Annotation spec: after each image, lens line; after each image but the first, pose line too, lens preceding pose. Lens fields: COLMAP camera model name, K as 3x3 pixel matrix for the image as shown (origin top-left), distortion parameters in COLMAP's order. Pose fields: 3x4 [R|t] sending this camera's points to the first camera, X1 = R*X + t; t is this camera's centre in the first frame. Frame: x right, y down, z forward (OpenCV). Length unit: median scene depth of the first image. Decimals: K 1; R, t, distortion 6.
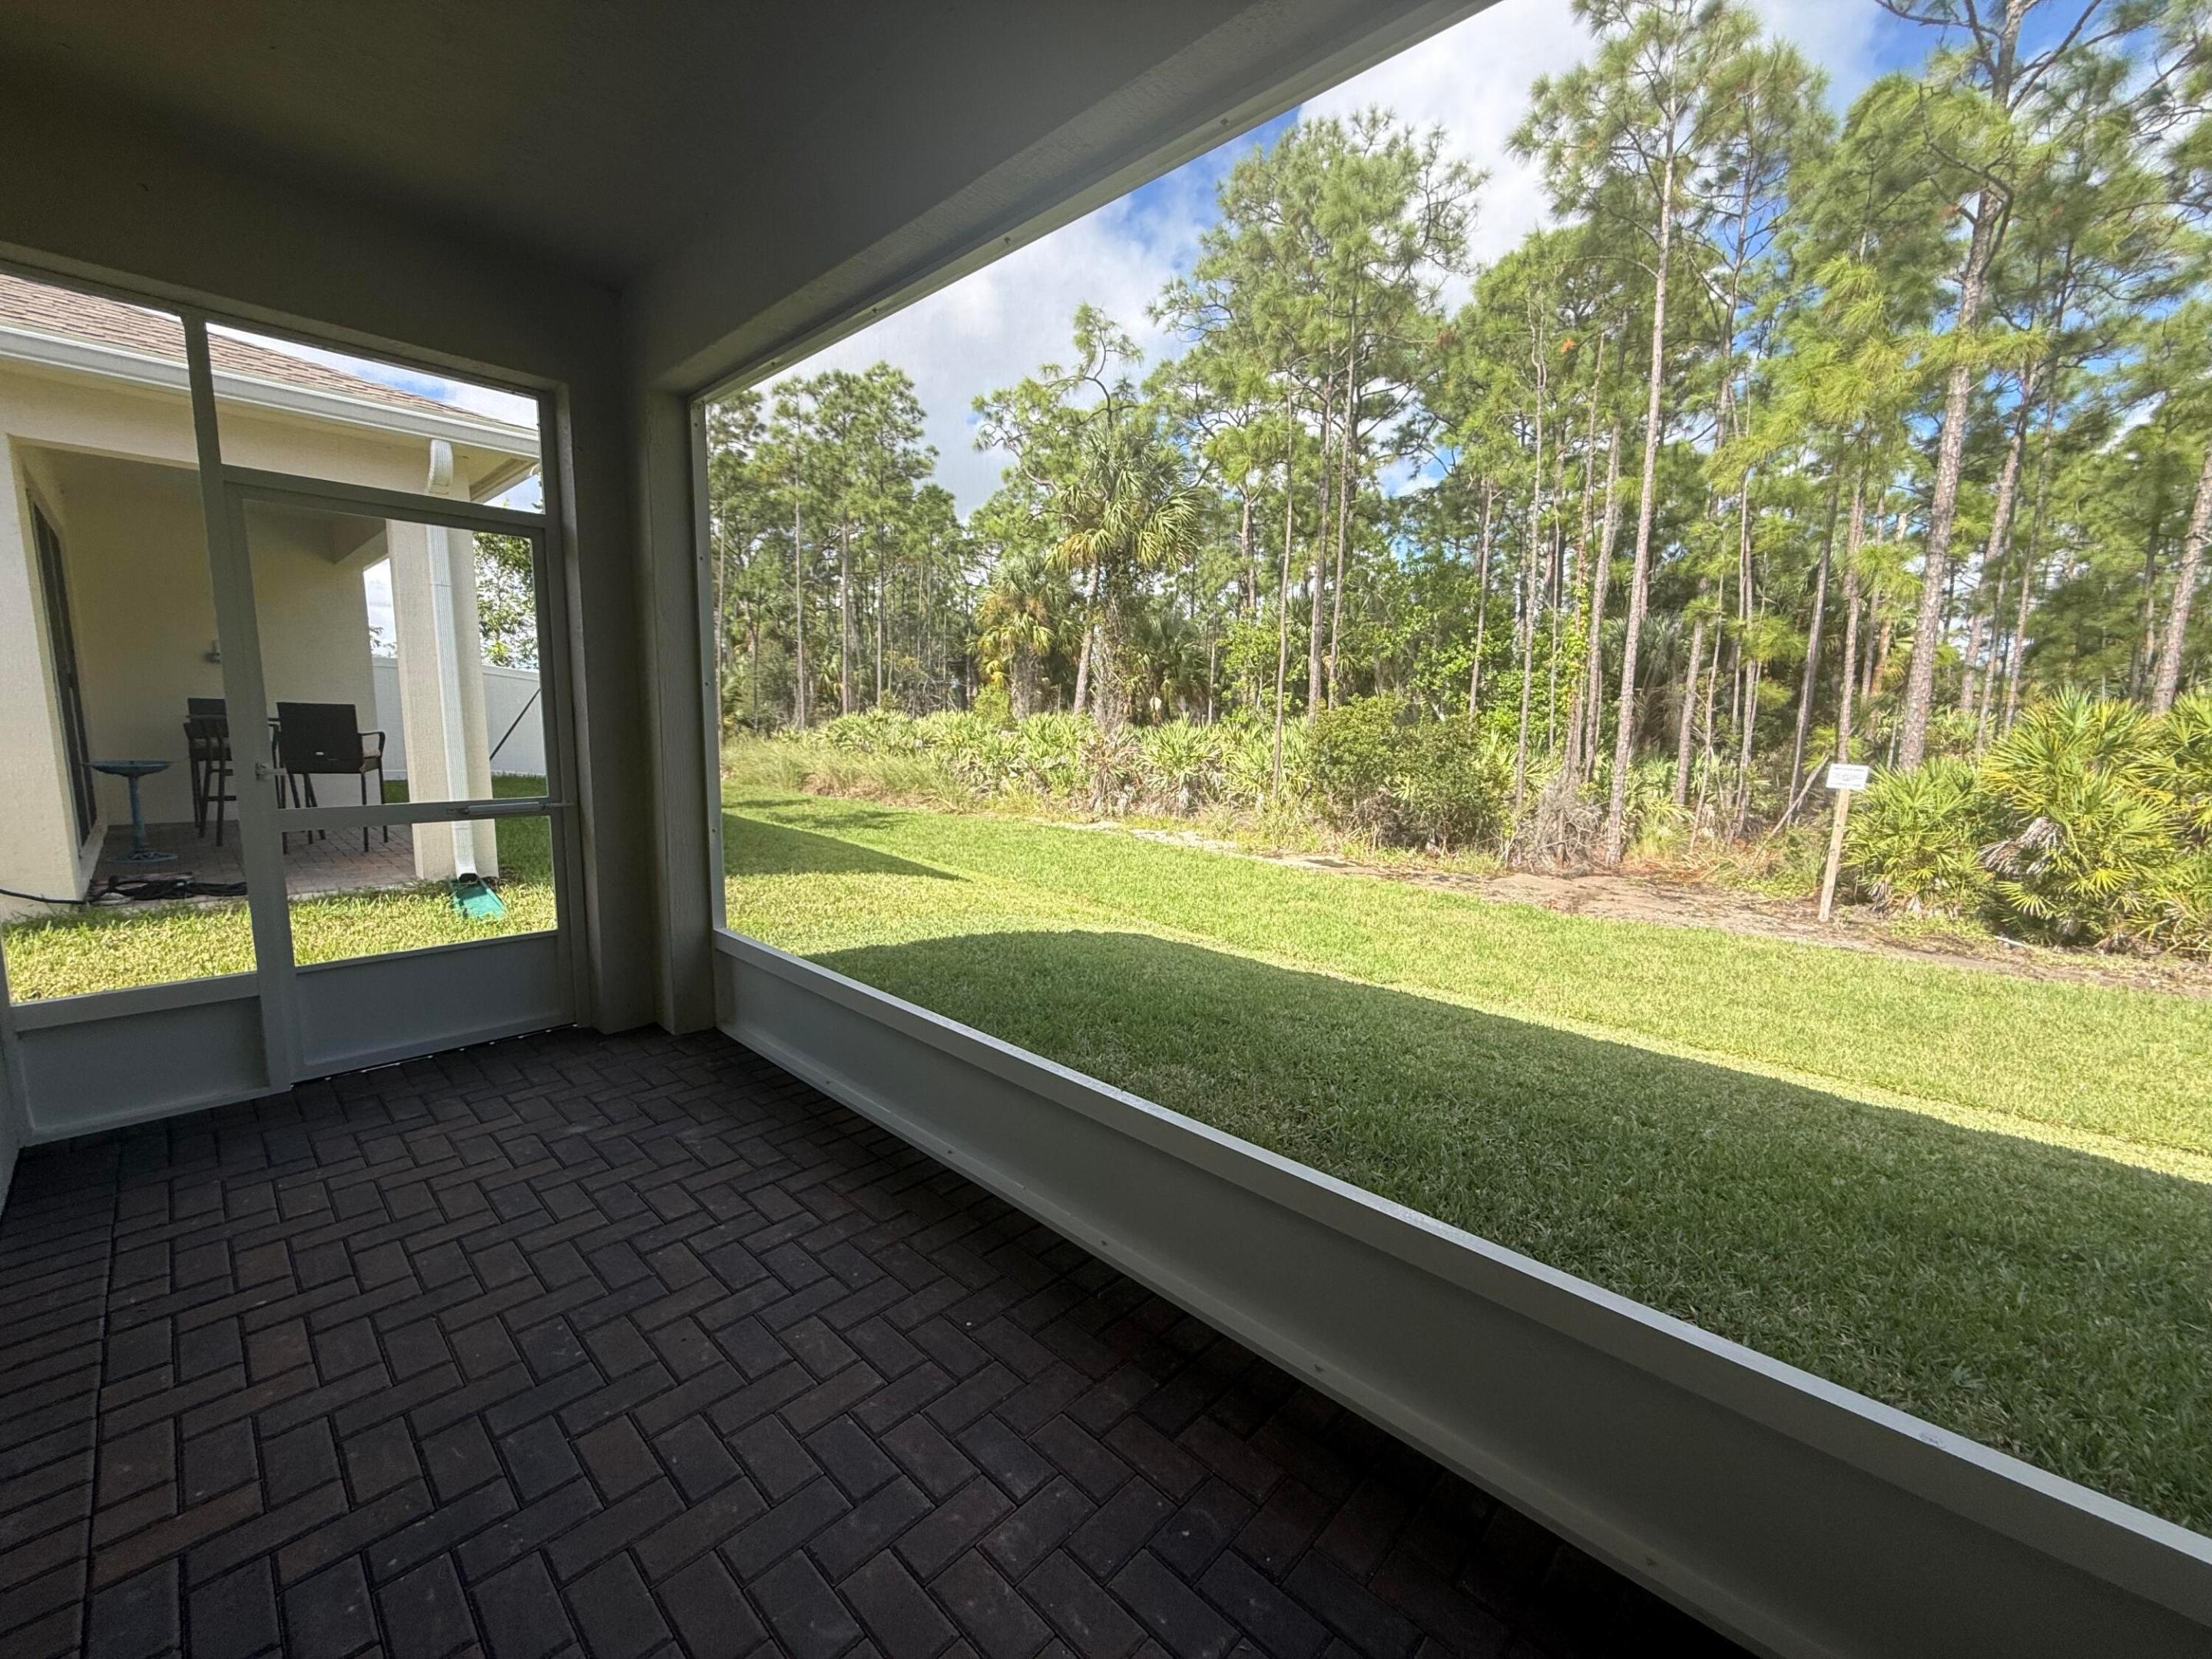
lens RADIAL K [[880.5, 0, 1099.0], [0, 880.5, 830.0], [0, 0, 1]] dist [-0.002315, 0.001017]
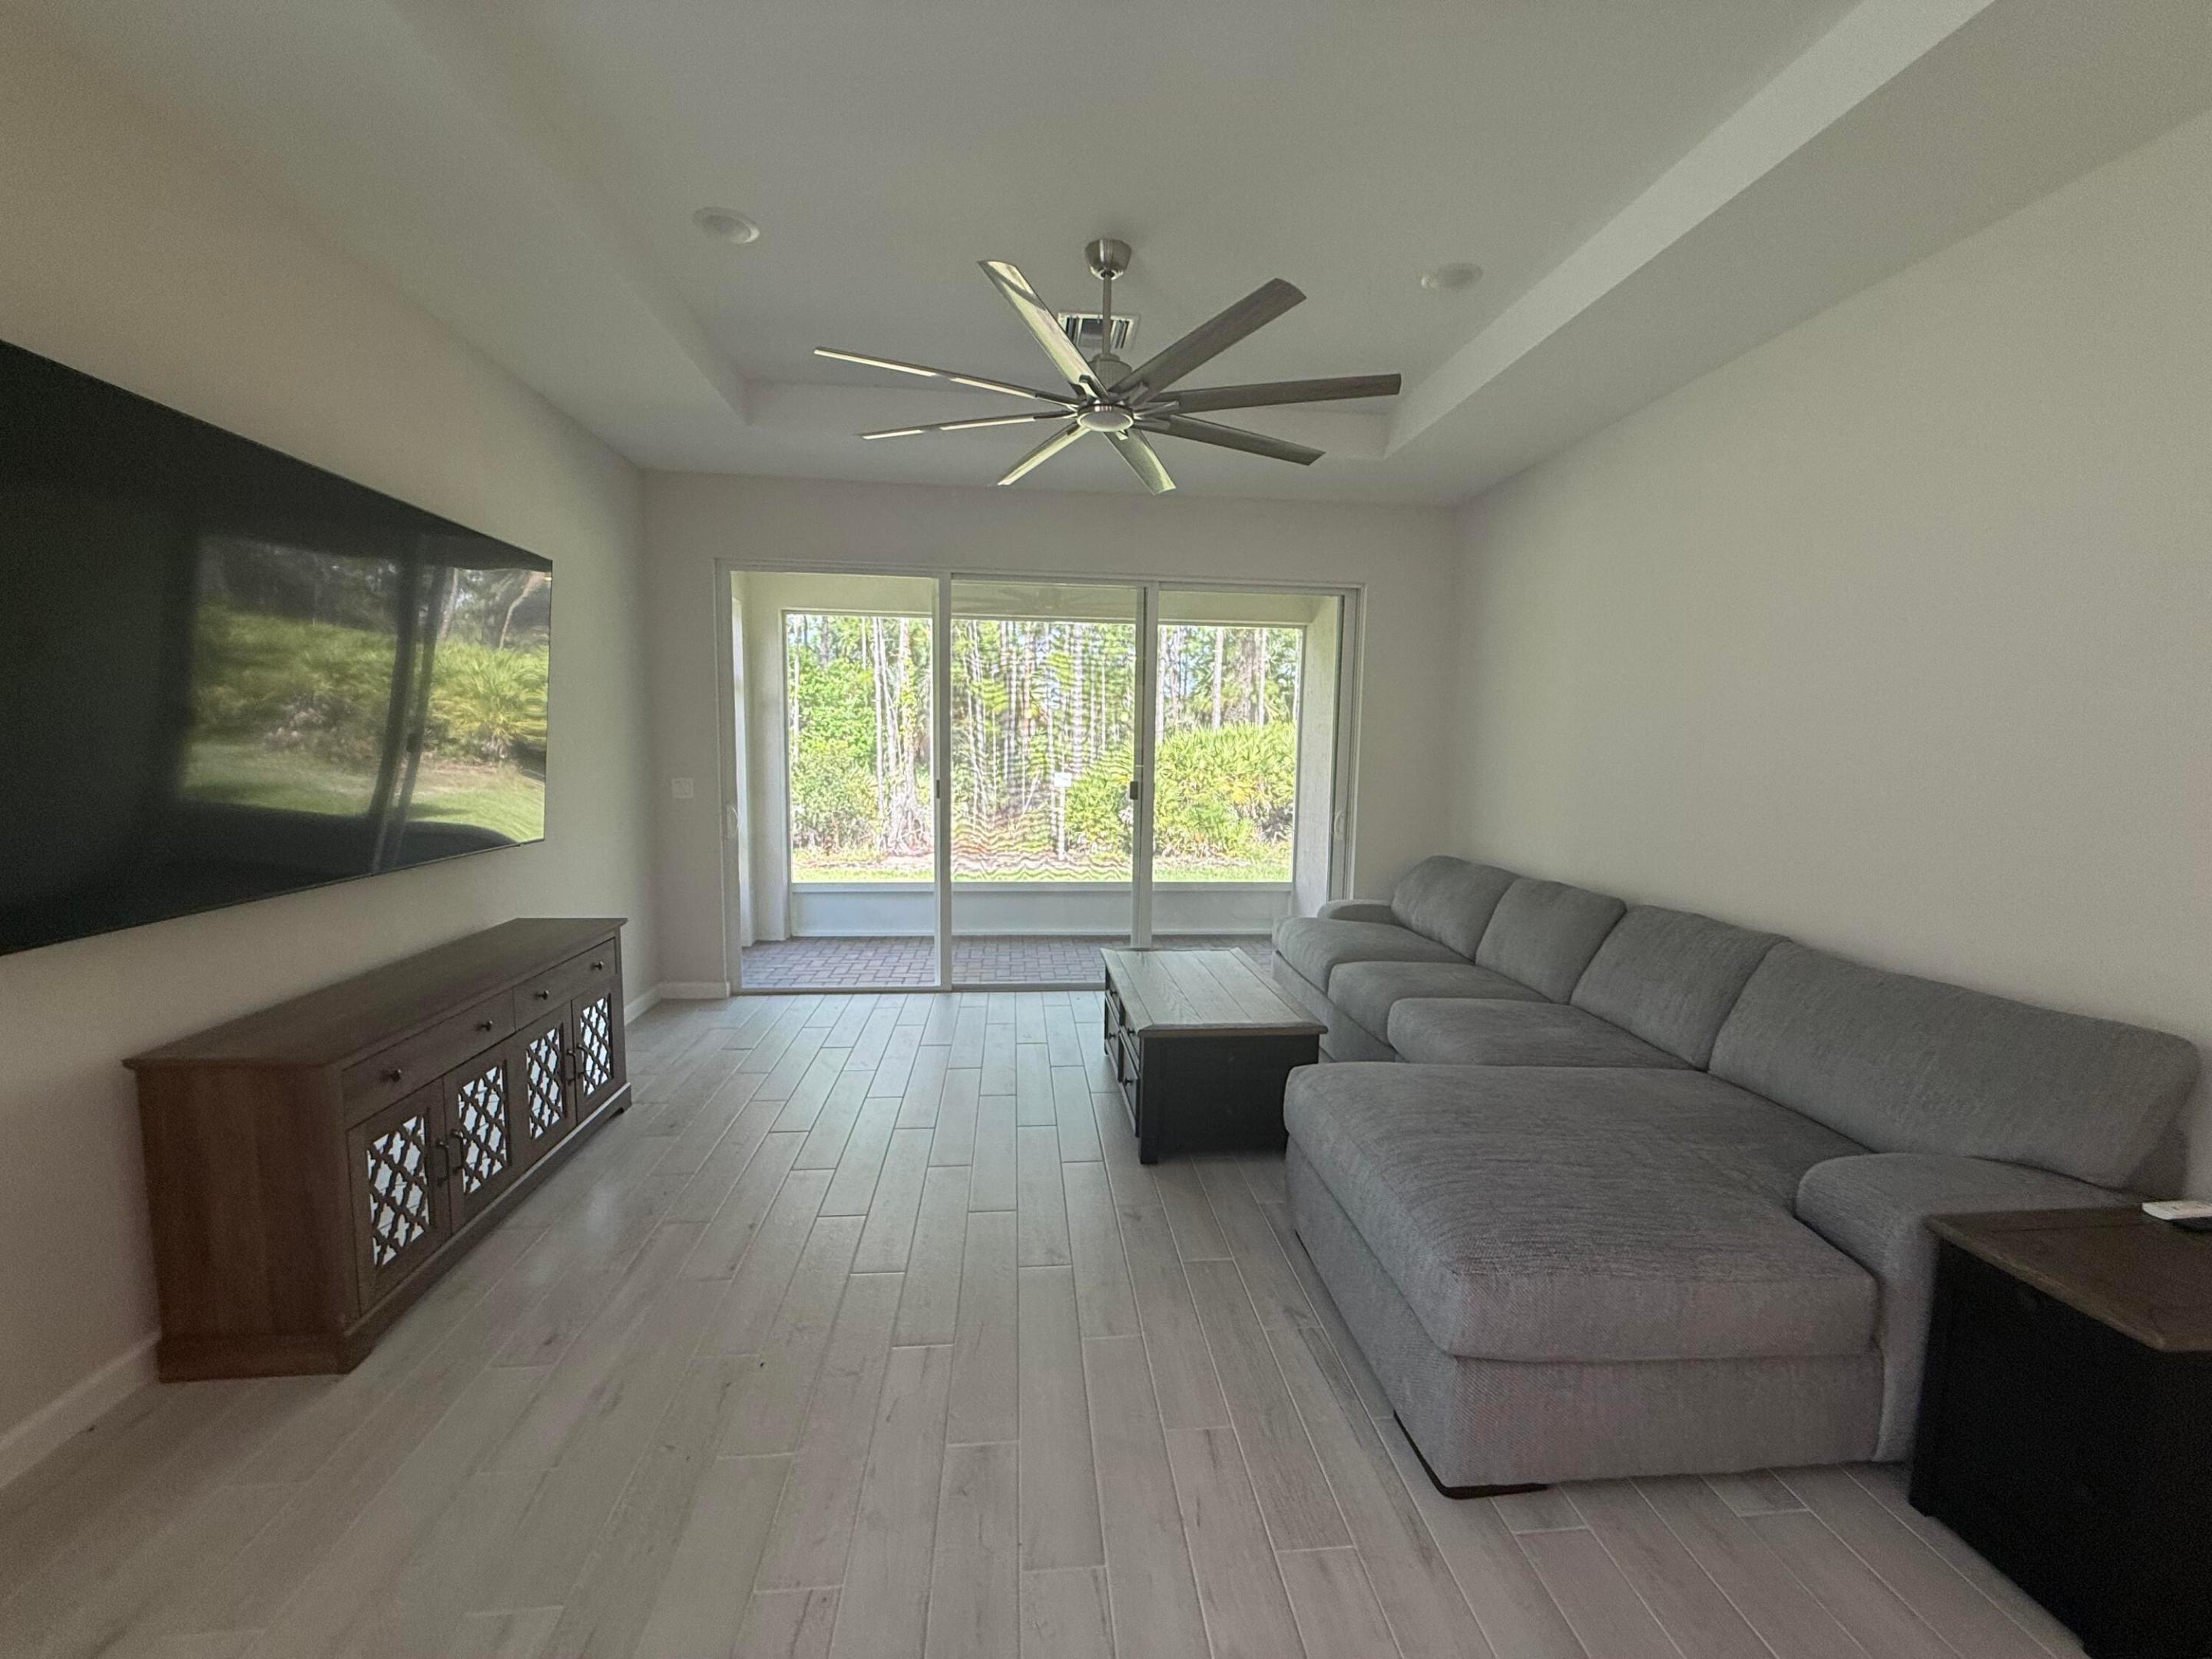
lens RADIAL K [[880.5, 0, 1102.2], [0, 880.5, 825.3], [0, 0, 1]] dist [-0.002315, 0.001017]
pose [[0.652681, -0.078442, 0.753561, -0.546657], [0.097706, 0.995035, 0.018953, 0.007209], [-0.751306, 0.061257, 0.657105, -0.287804]]
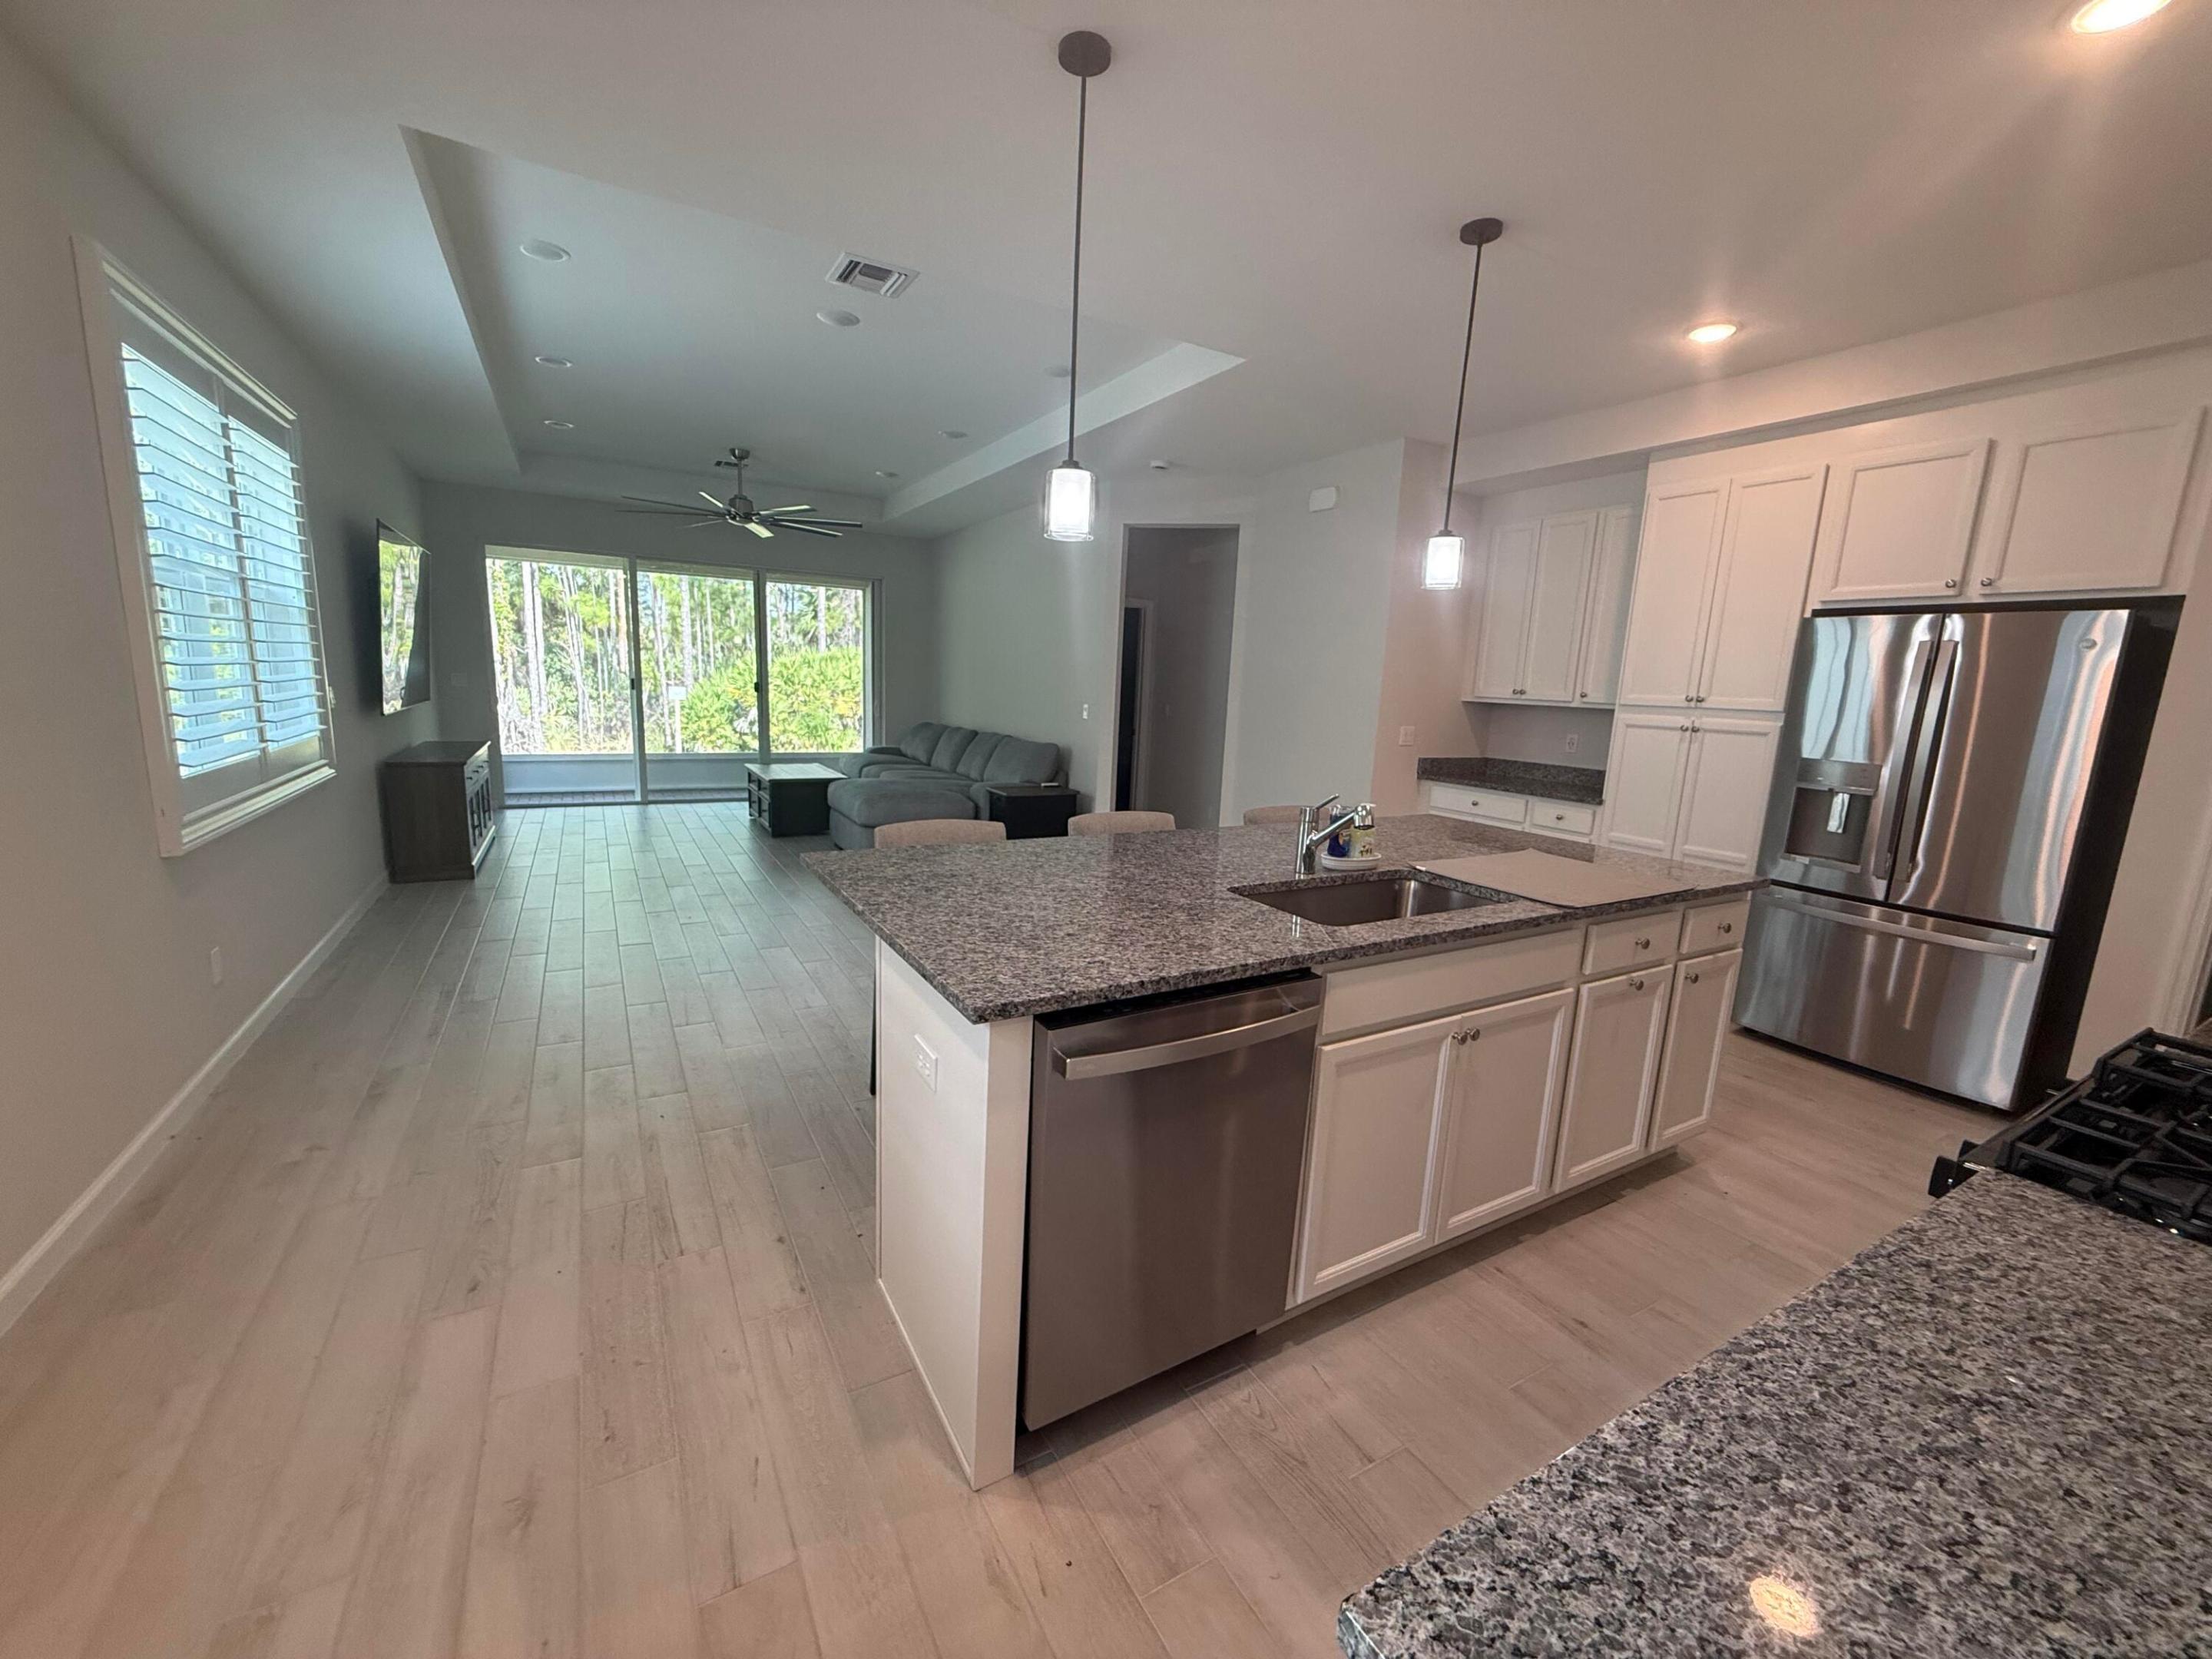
lens RADIAL K [[880.5, 0, 1111.4], [0, 880.5, 829.2], [0, 0, 1]] dist [-0.002315, 0.001017]
pose [[0.275718, -0.170680, 0.945964, -0.962228], [0.094767, 0.984142, 0.149947, 0.043962], [-0.956556, 0.048303, 0.287520, -0.593910]]
